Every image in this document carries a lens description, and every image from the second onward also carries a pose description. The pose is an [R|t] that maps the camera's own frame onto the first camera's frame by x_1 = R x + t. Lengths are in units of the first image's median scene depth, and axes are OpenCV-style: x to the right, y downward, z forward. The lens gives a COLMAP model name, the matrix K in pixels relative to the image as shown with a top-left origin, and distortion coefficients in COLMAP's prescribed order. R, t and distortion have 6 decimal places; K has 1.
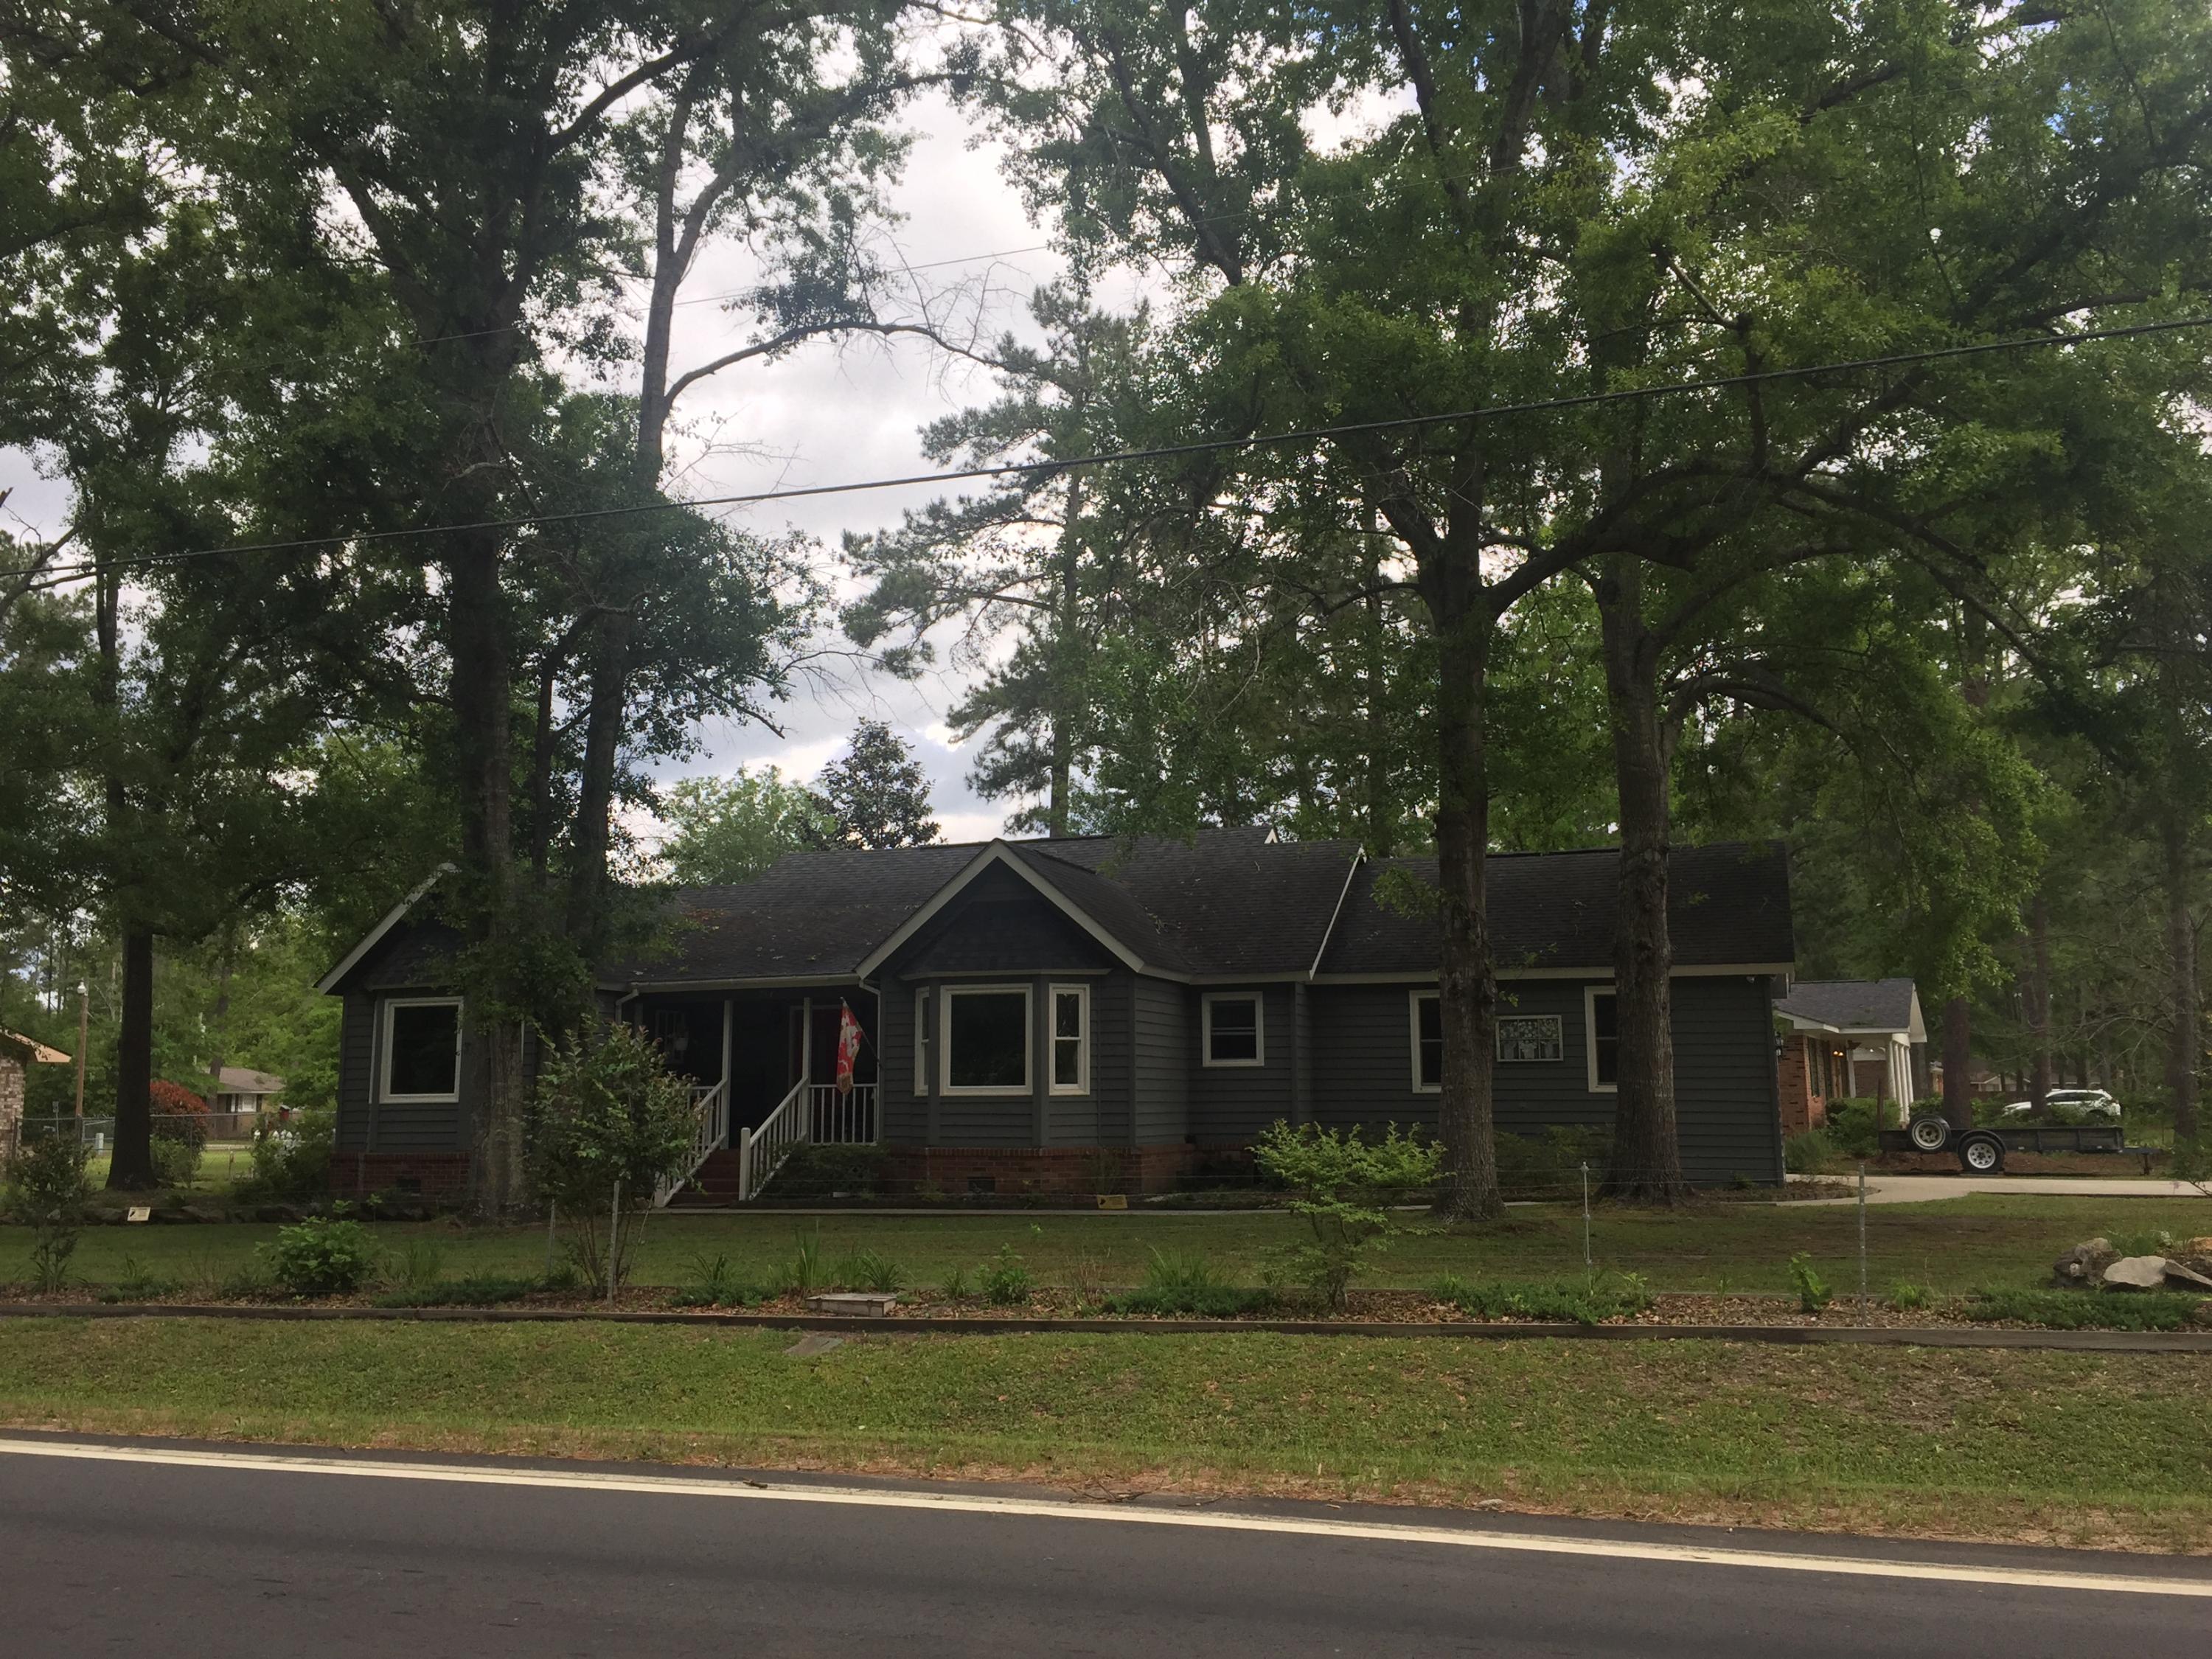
lens RADIAL K [[1886.9, 0, 1107.4], [0, 1886.9, 822.6], [0, 0, 1]] dist [0.103911, -0.149510]
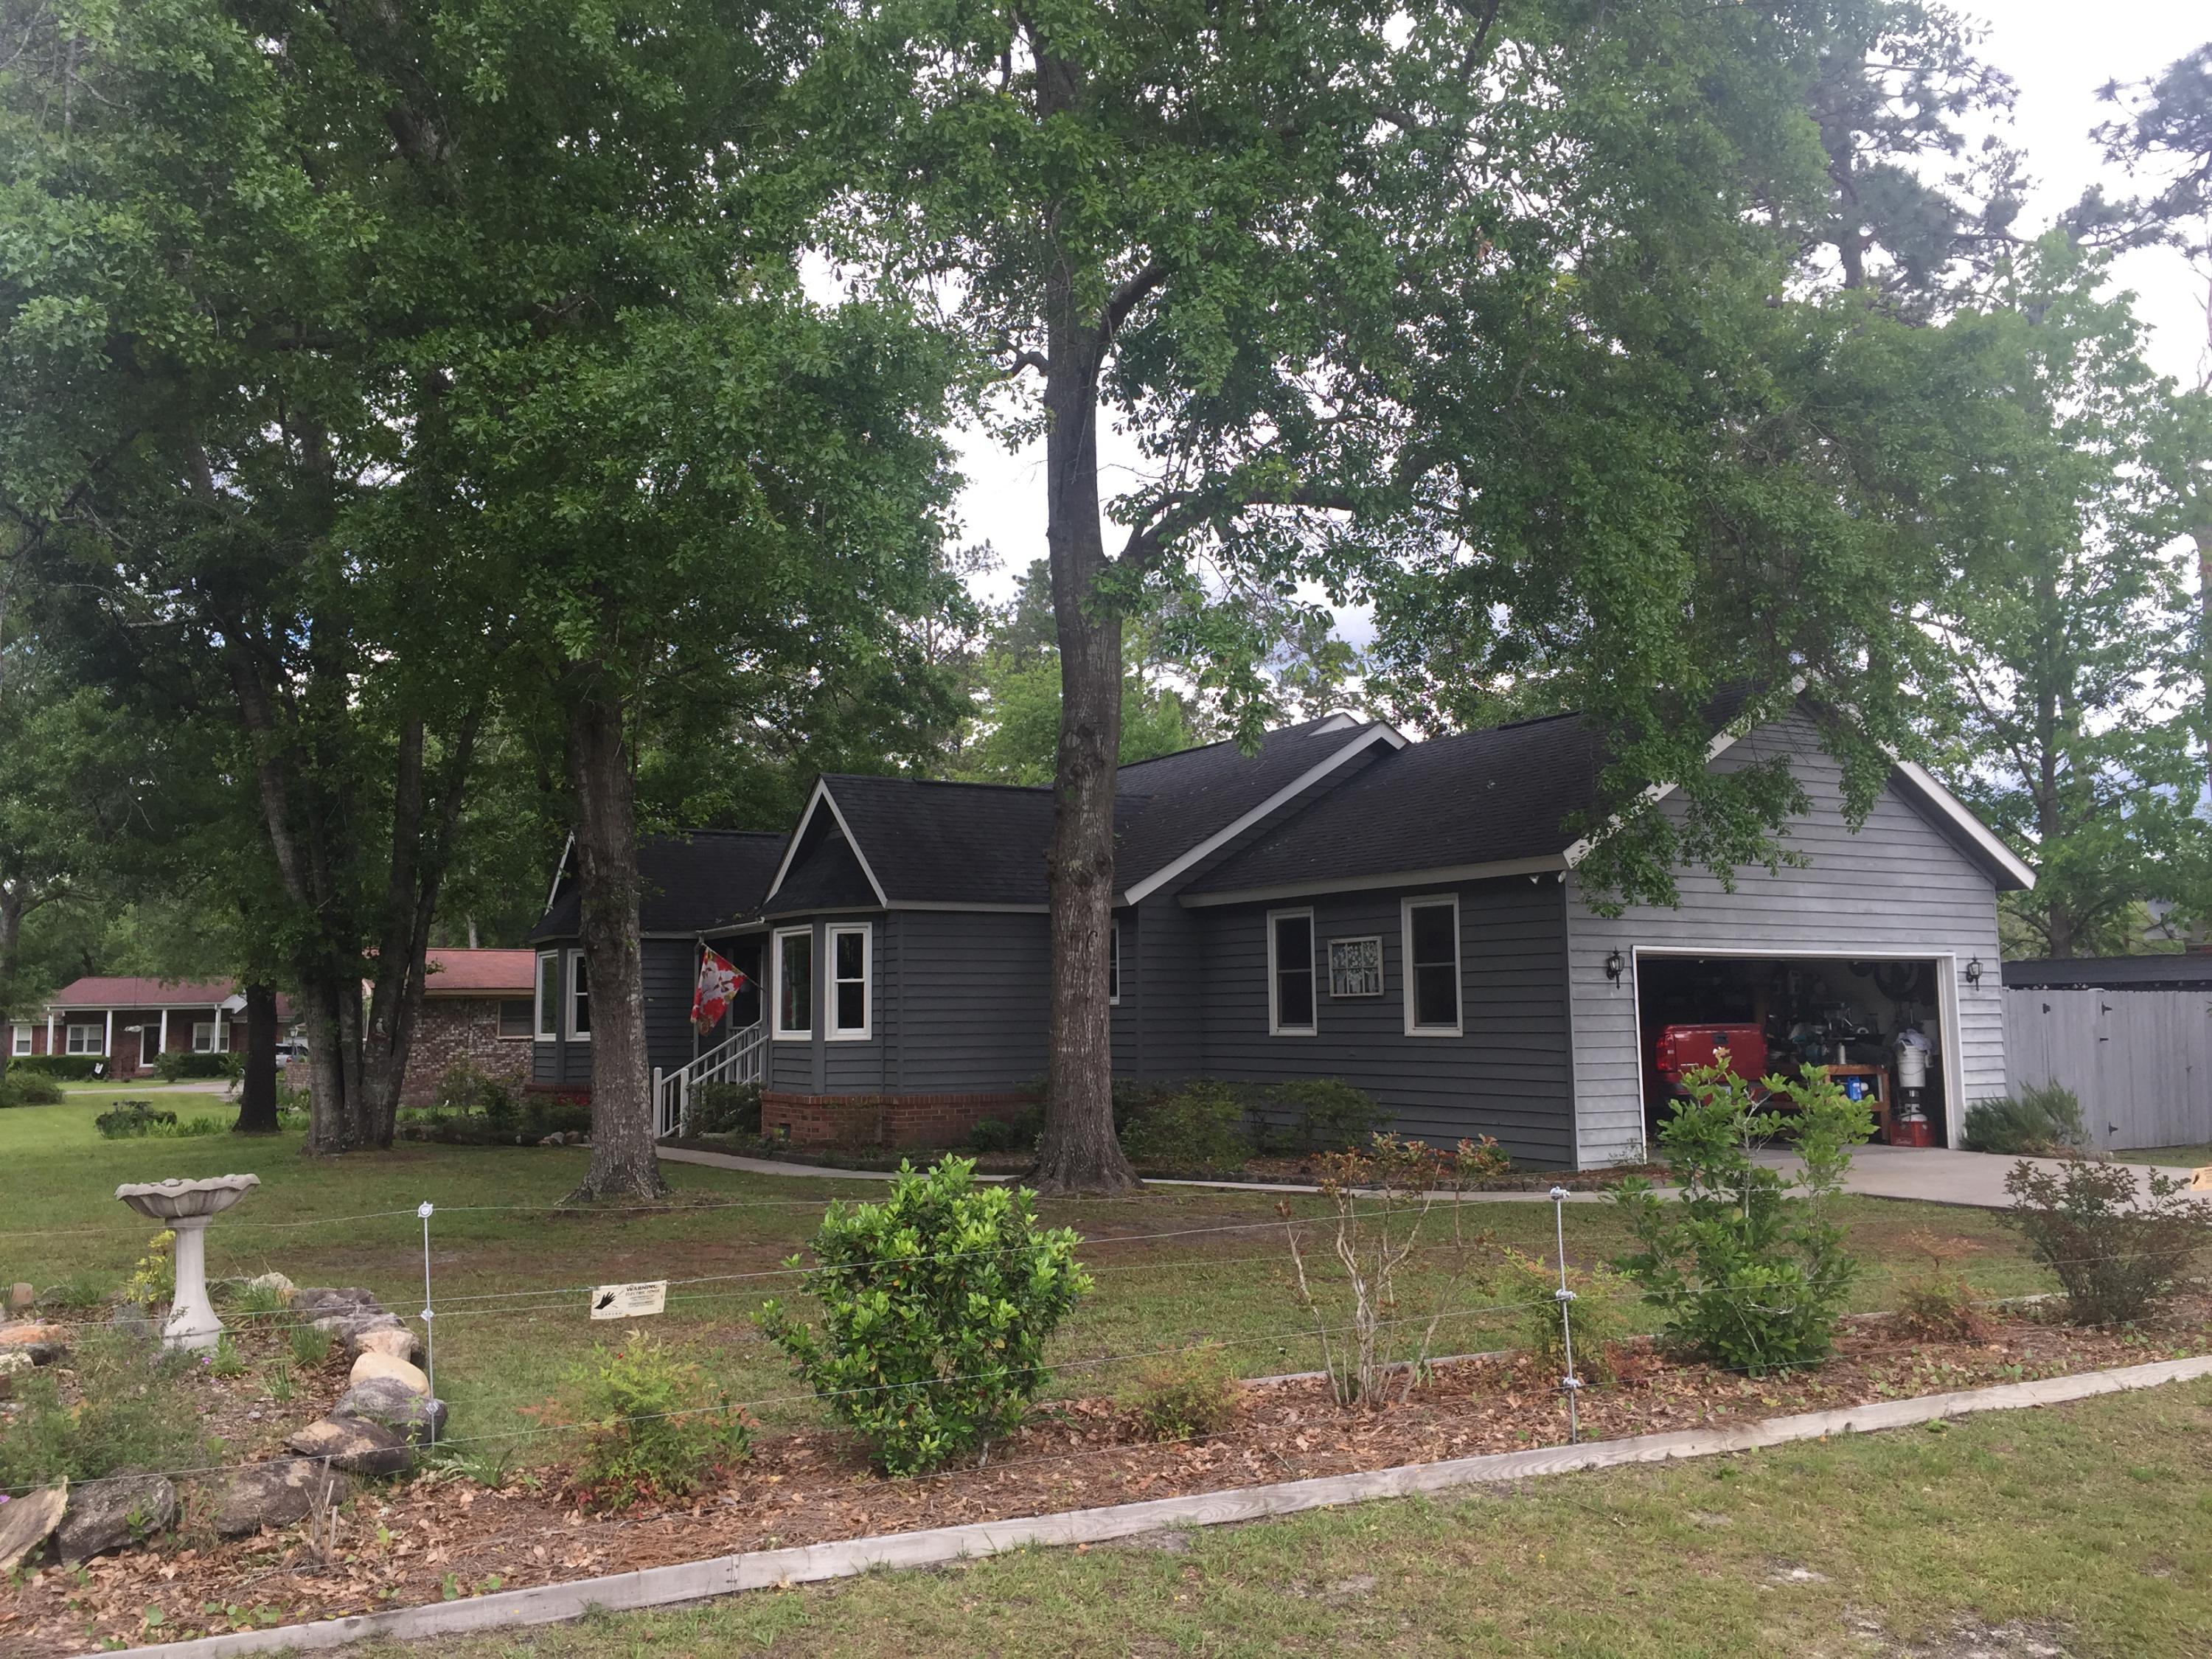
lens RADIAL K [[1892.8, 0, 1106.0], [0, 1892.8, 829.5], [0, 0, 1]] dist [0.010749, -0.011934]
pose [[0.753184, -0.066711, -0.654419, 0.691354], [0.100993, 0.994777, 0.014828, 0.038302], [0.650011, -0.077260, 0.755987, 0.375228]]
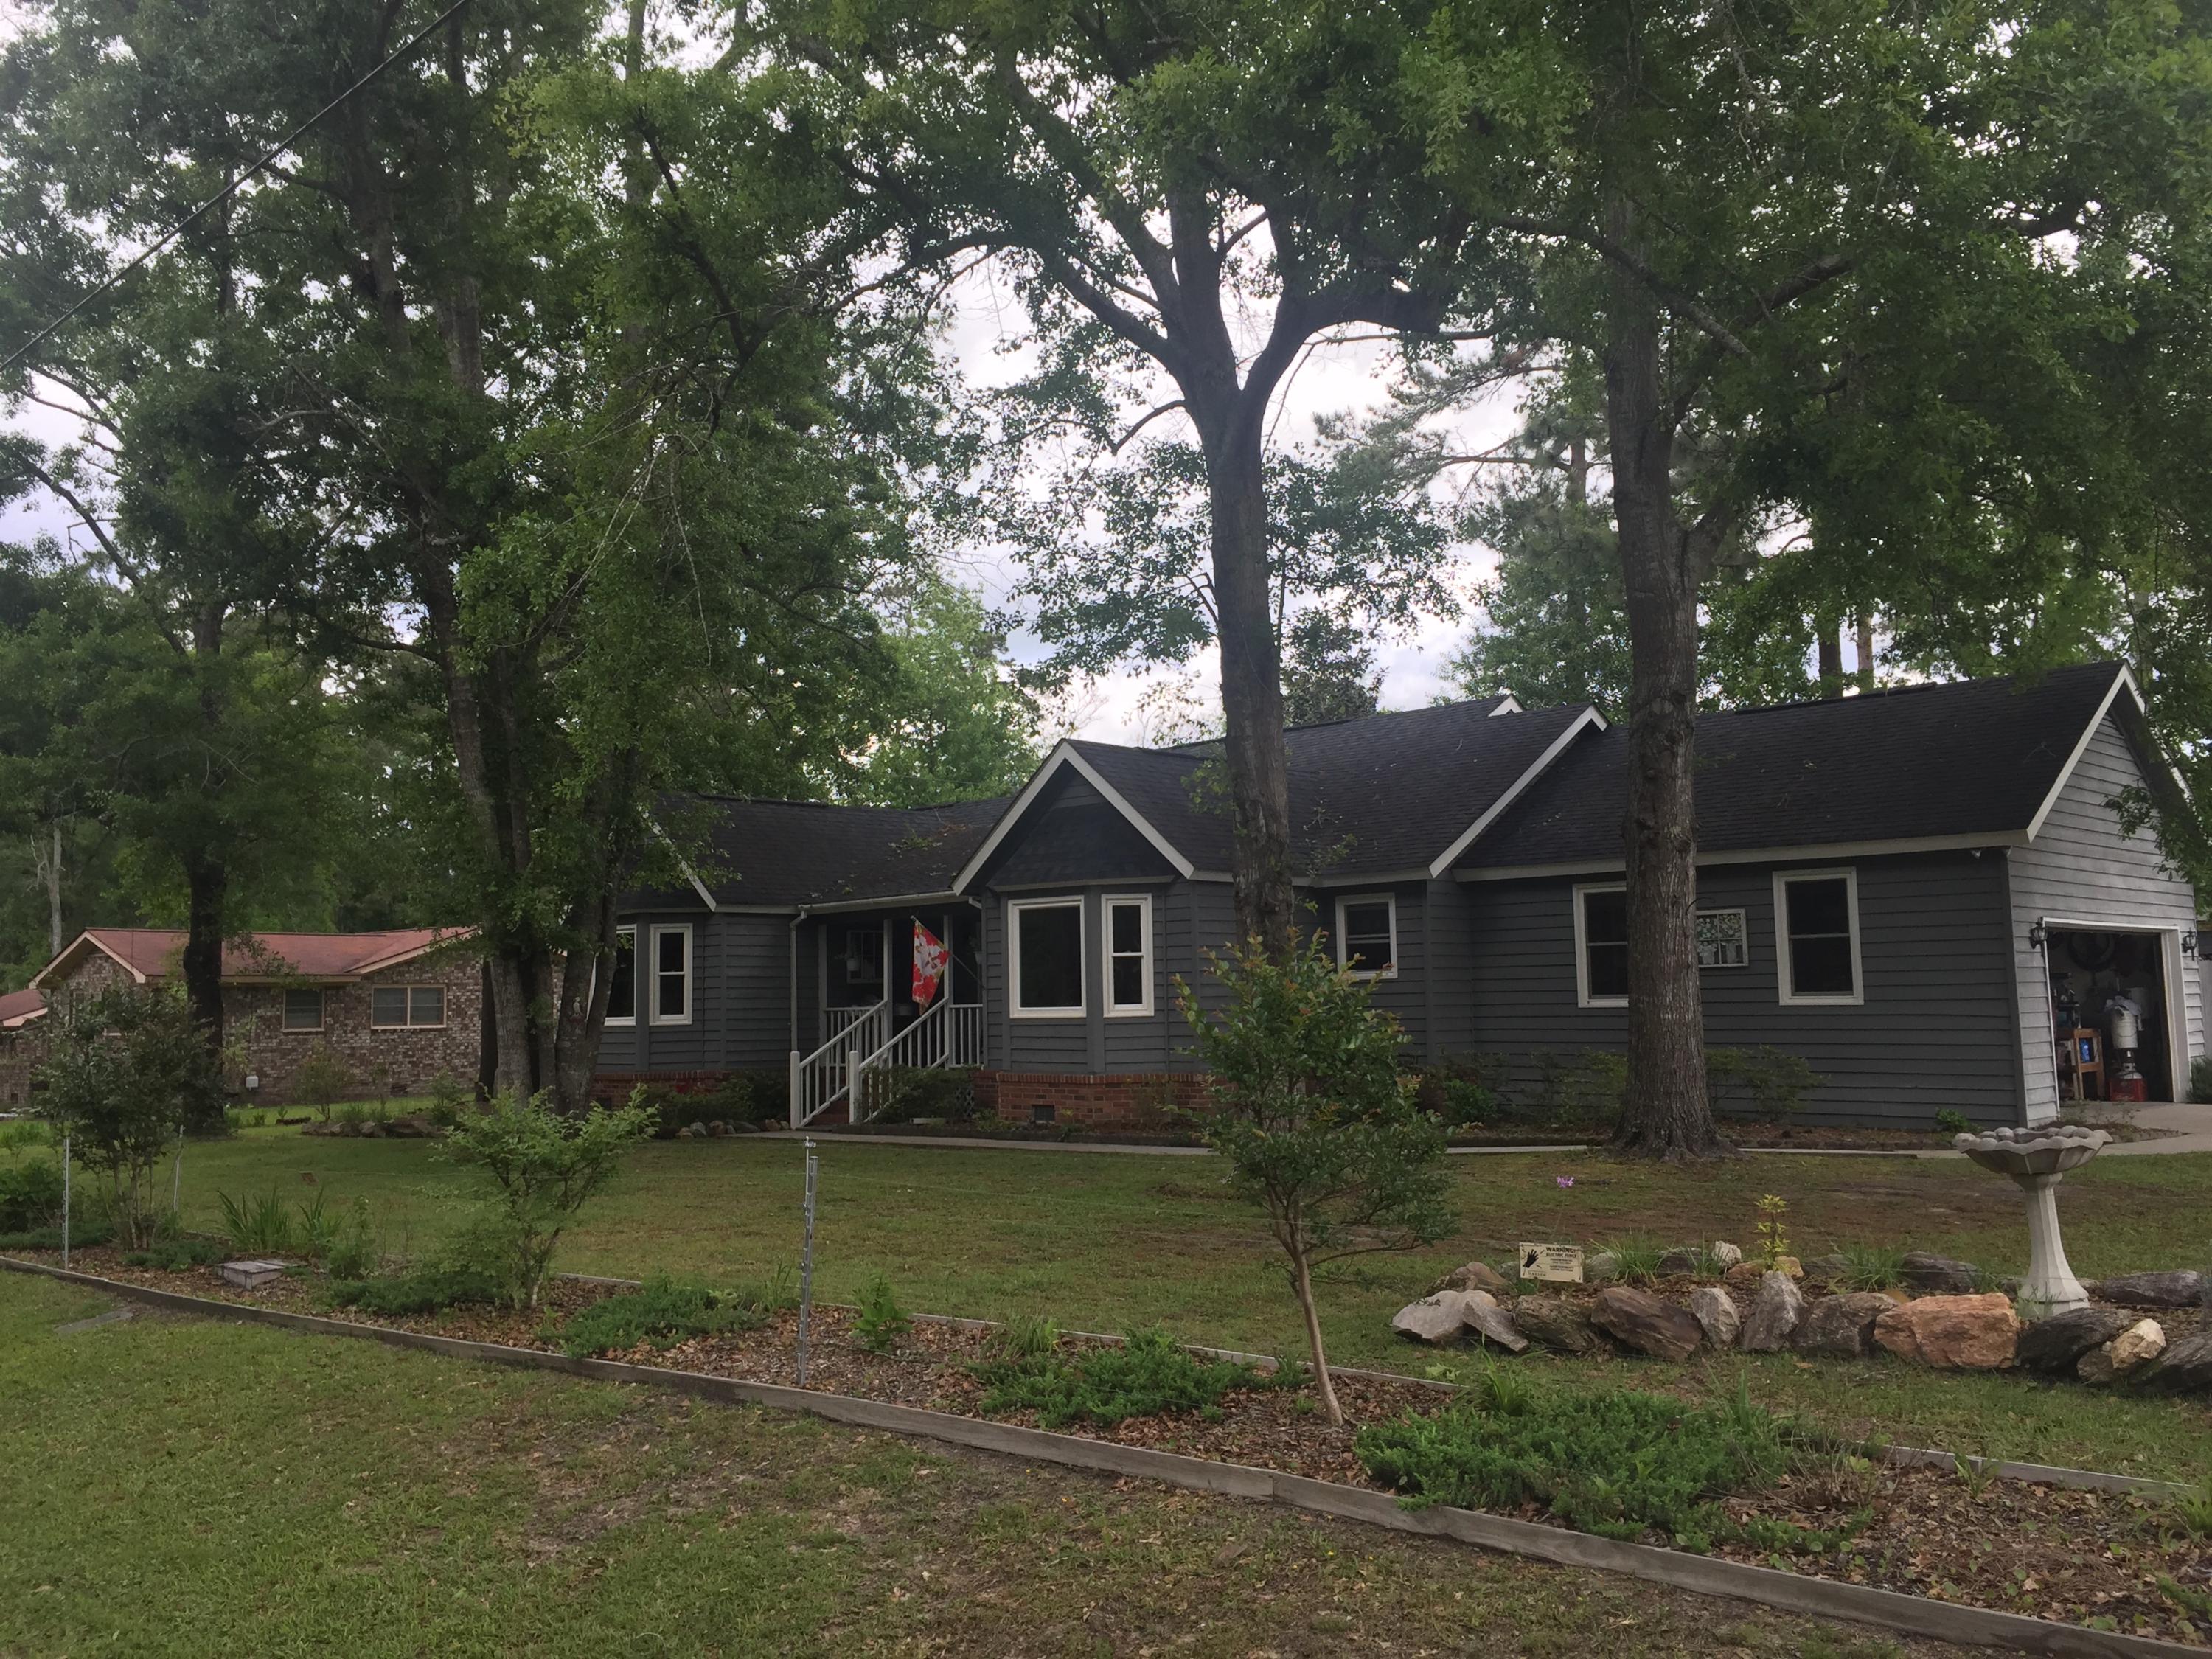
lens RADIAL K [[1892.8, 0, 1106.0], [0, 1892.8, 829.5], [0, 0, 1]] dist [0.010749, -0.011934]
pose [[0.902709, -0.048484, -0.427512, 0.355975], [0.074175, 0.996290, 0.043635, 0.014934], [0.423810, -0.071101, 0.902956, 0.184906]]
